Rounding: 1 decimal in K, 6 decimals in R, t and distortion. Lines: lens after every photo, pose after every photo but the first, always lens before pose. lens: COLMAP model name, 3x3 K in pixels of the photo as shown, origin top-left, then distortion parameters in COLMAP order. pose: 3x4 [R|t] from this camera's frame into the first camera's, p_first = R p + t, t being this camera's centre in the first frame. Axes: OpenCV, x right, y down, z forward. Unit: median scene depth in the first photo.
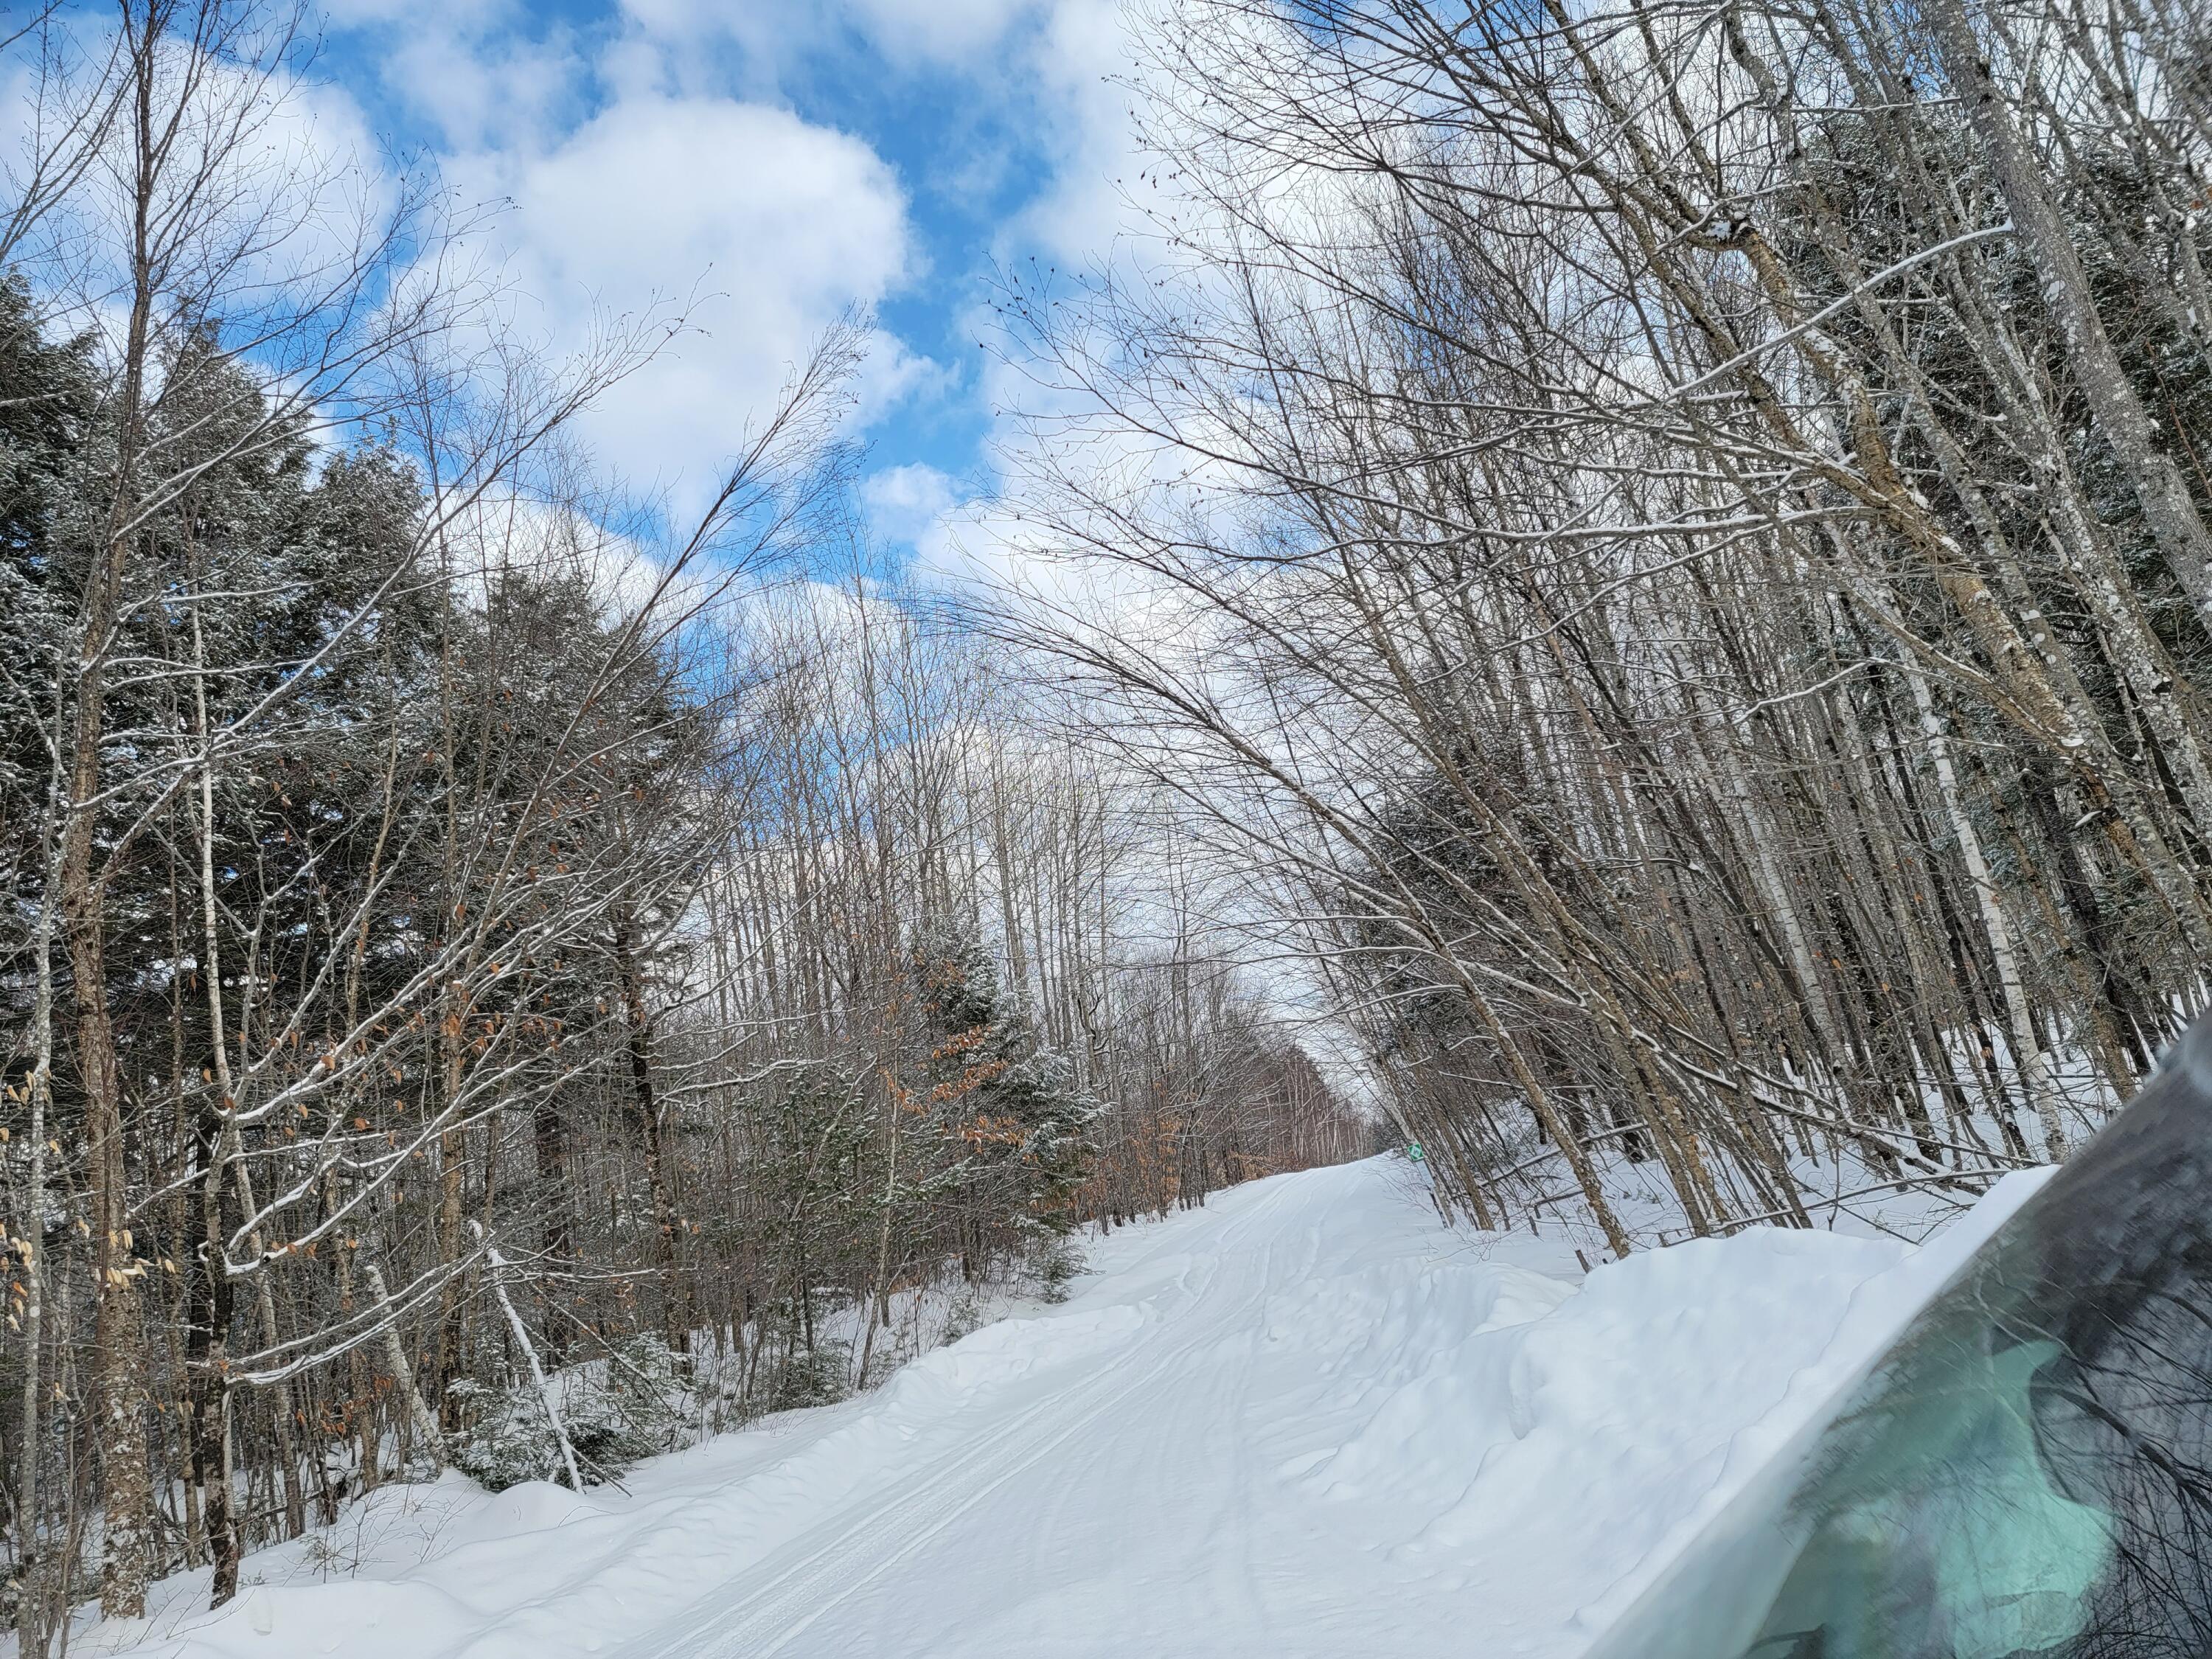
lens RADIAL K [[1487.6, 0, 1128.5], [0, 1487.6, 838.1], [0, 0, 1]] dist [0.095150, -0.082076]
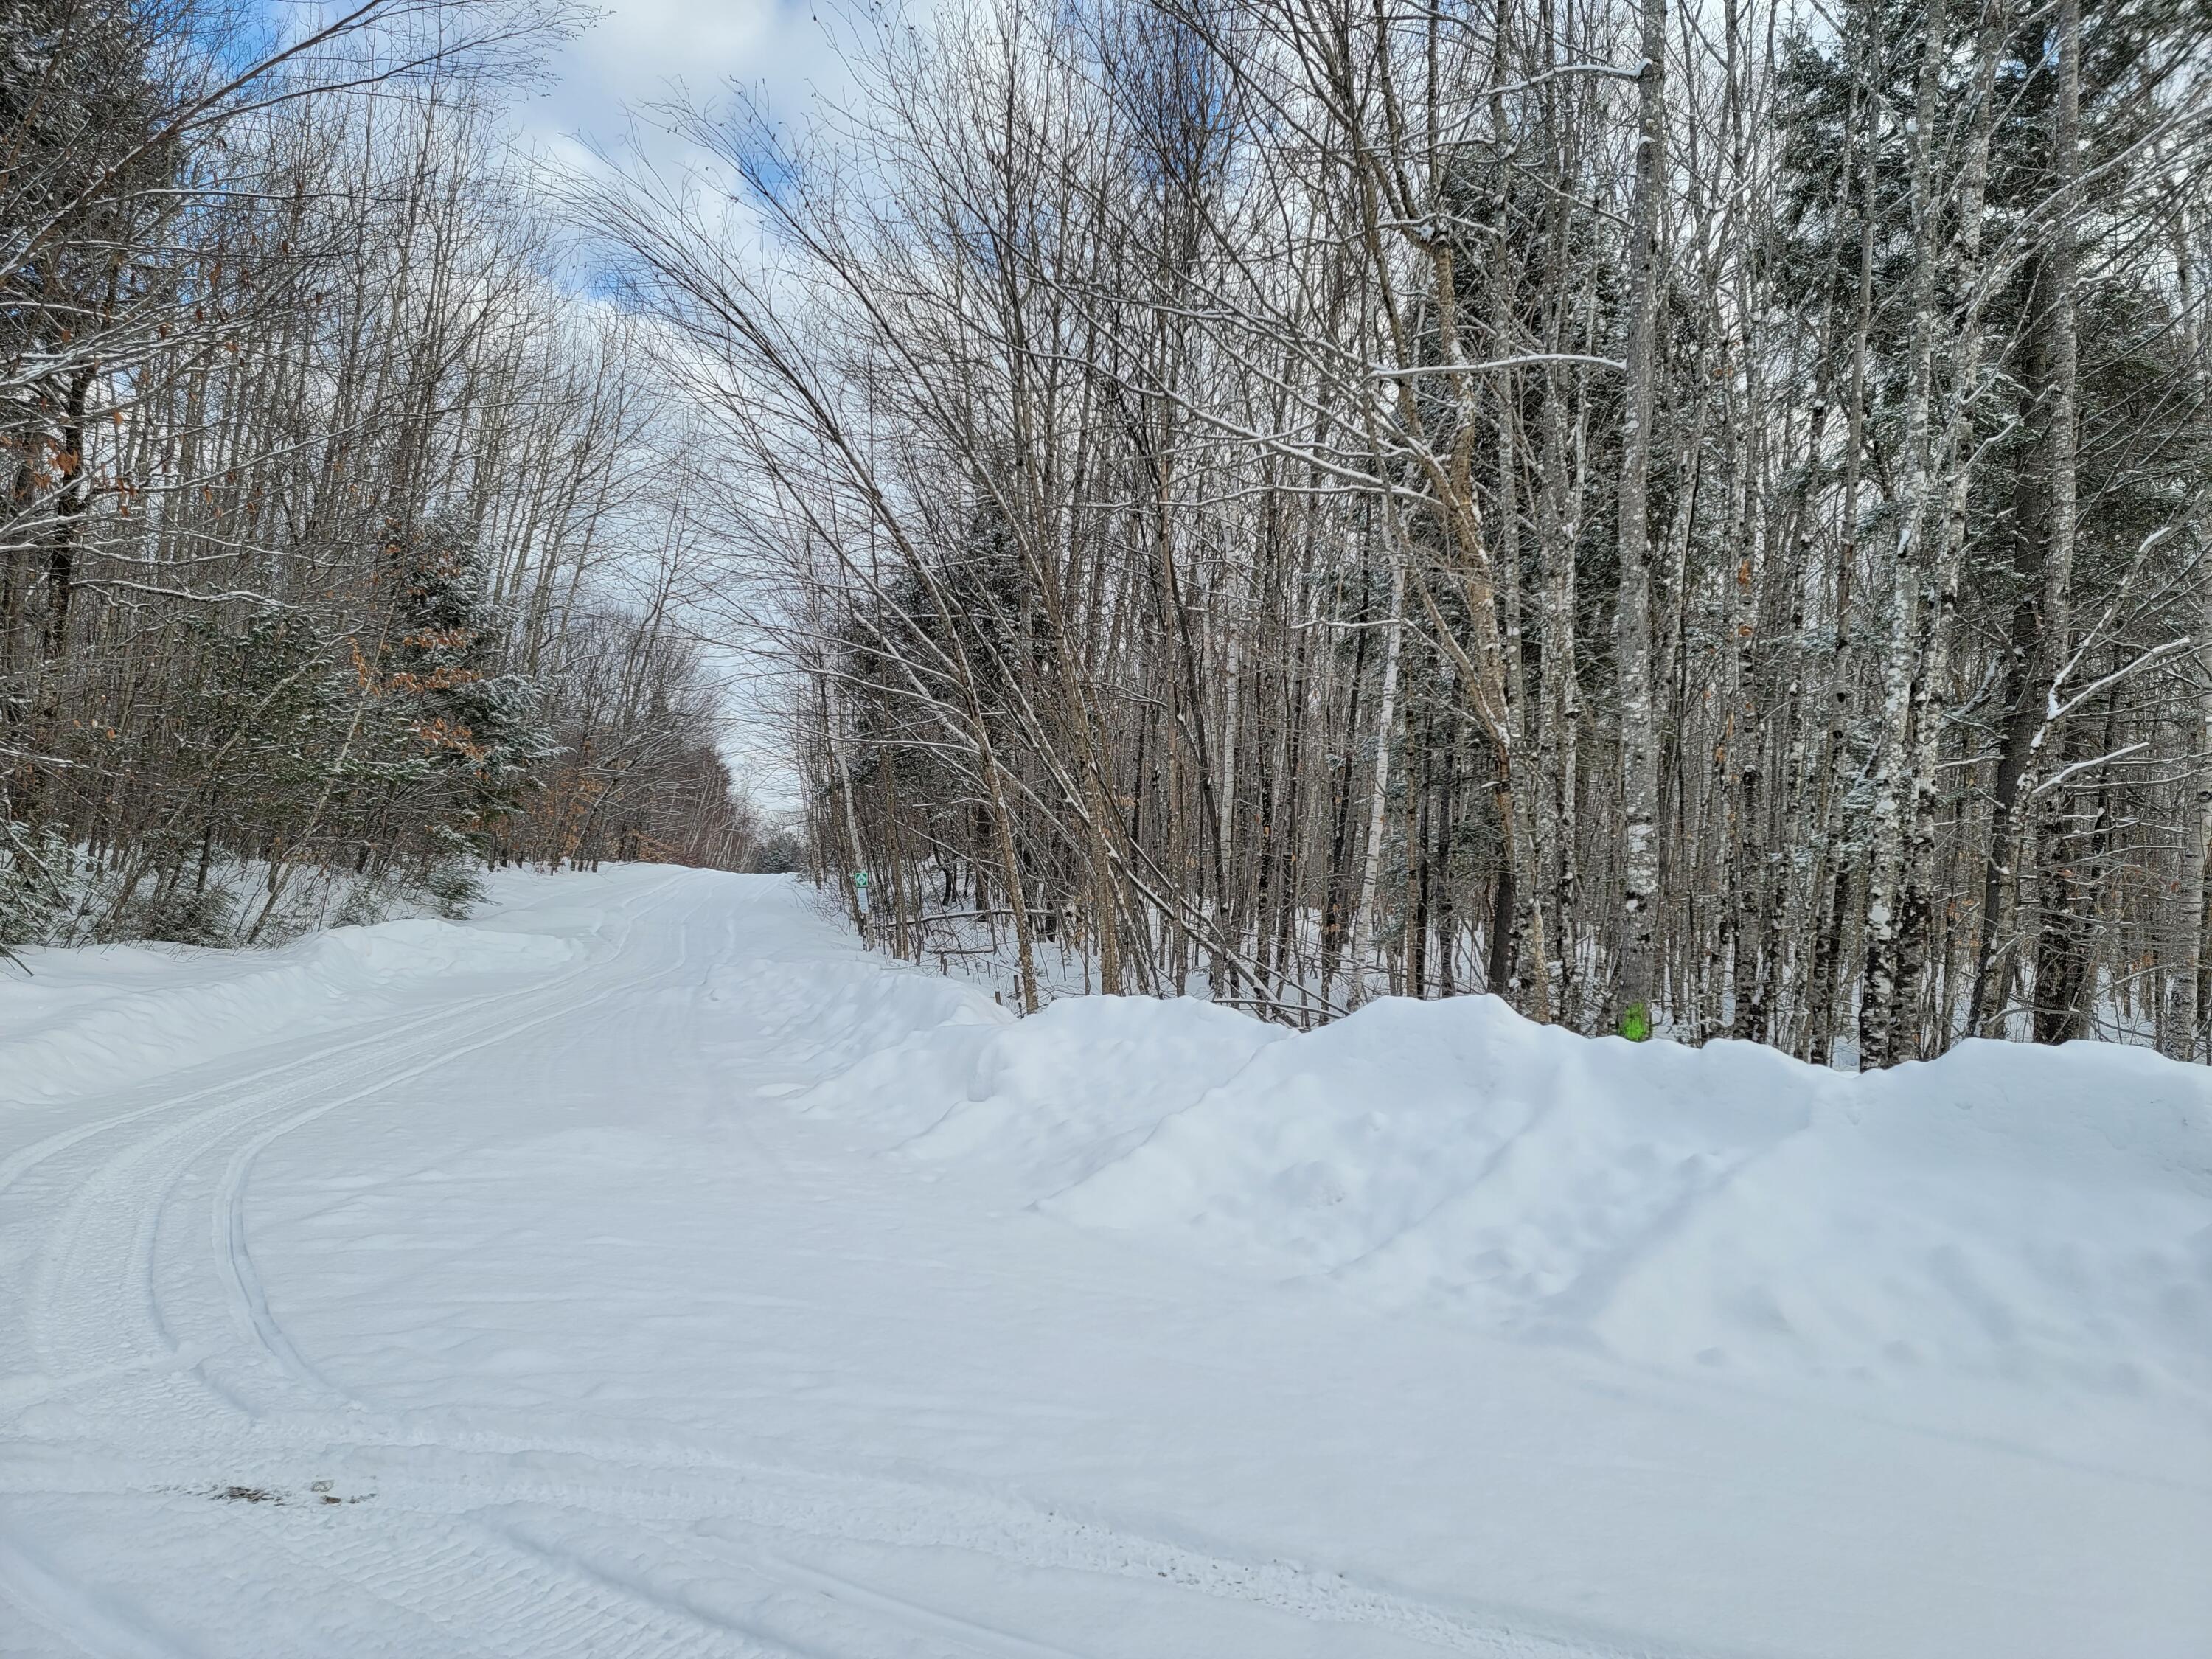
lens RADIAL K [[1487.6, 0, 1128.5], [0, 1487.6, 838.1], [0, 0, 1]] dist [0.095150, -0.082076]
pose [[0.877051, 0.293584, 0.380248, -0.076565], [-0.354247, 0.929883, 0.099128, 0.005740], [-0.324484, -0.221643, 0.919557, -0.071611]]
